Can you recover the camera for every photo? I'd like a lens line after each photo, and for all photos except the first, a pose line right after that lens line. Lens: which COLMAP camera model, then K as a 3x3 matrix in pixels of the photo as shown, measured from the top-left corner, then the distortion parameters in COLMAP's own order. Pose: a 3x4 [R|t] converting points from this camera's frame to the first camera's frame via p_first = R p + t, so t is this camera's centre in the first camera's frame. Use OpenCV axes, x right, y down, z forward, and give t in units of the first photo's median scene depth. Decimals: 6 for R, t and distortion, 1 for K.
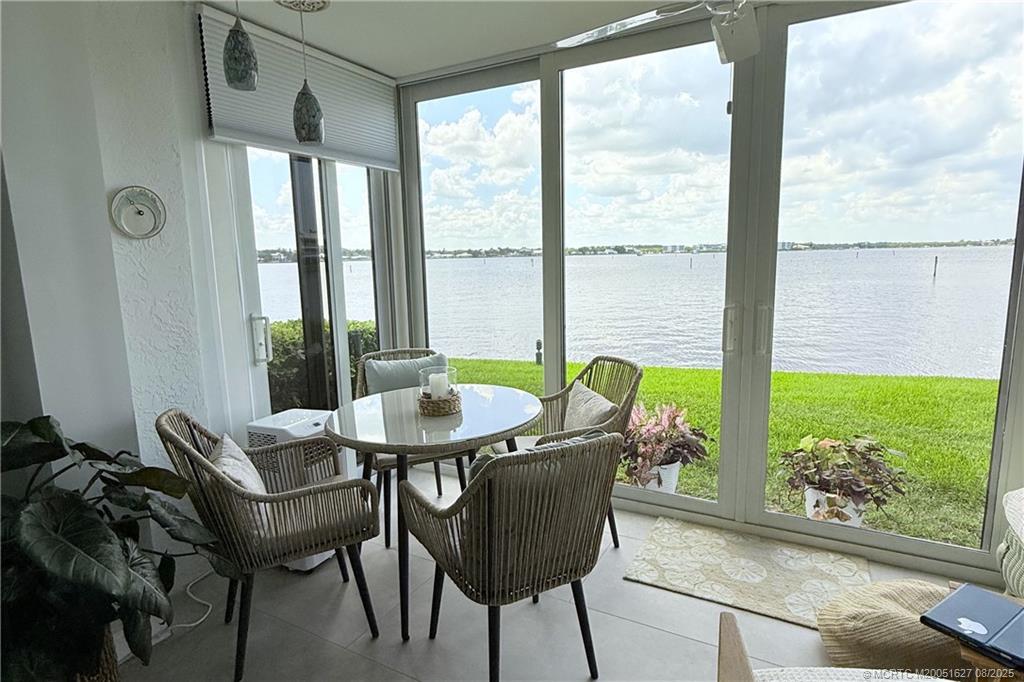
lens RADIAL K [[543.5, 0, 516.6], [0, 543.5, 342.5], [0, 0, 1]] dist [-0.003295, 0.002785]
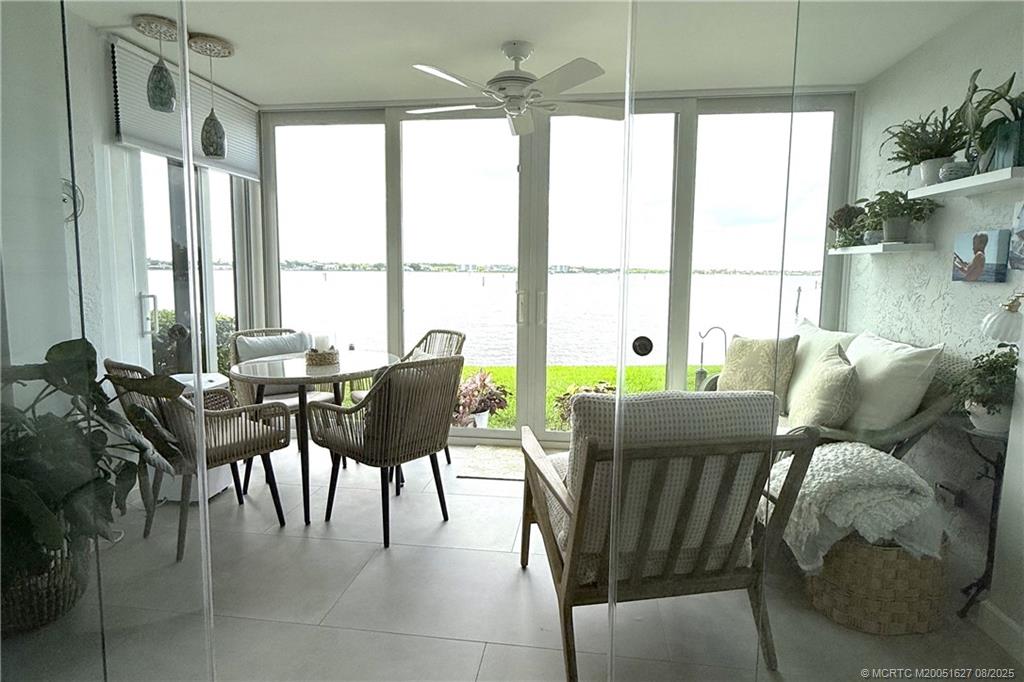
lens RADIAL K [[543.5, 0, 512.7], [0, 543.5, 336.1], [0, 0, 1]] dist [-0.003295, 0.002785]
pose [[0.934869, -0.009820, 0.354856, -0.132710], [0.025012, 0.998955, -0.038250, 0.091482], [-0.354110, 0.044635, 0.934138, -0.320076]]
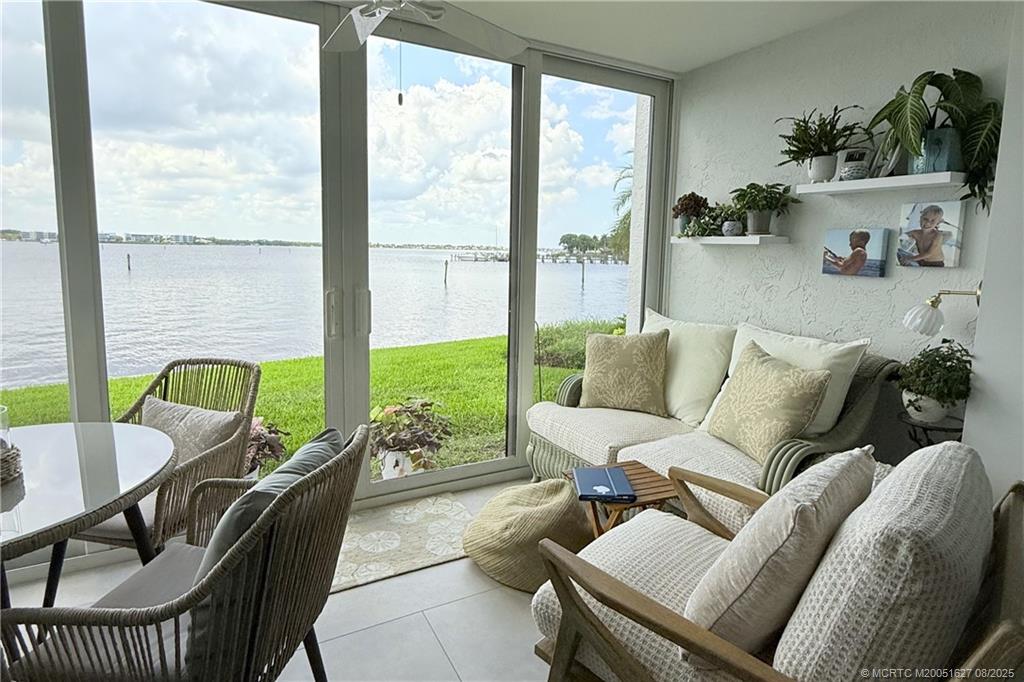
lens RADIAL K [[543.5, 0, 511.2], [0, 543.5, 316.2], [0, 0, 1]] dist [-0.003295, 0.002785]
pose [[0.546420, -0.068564, 0.834700, -0.220219], [0.100576, 0.994803, 0.015875, -0.001977], [-0.831451, 0.075277, 0.550476, 0.142878]]
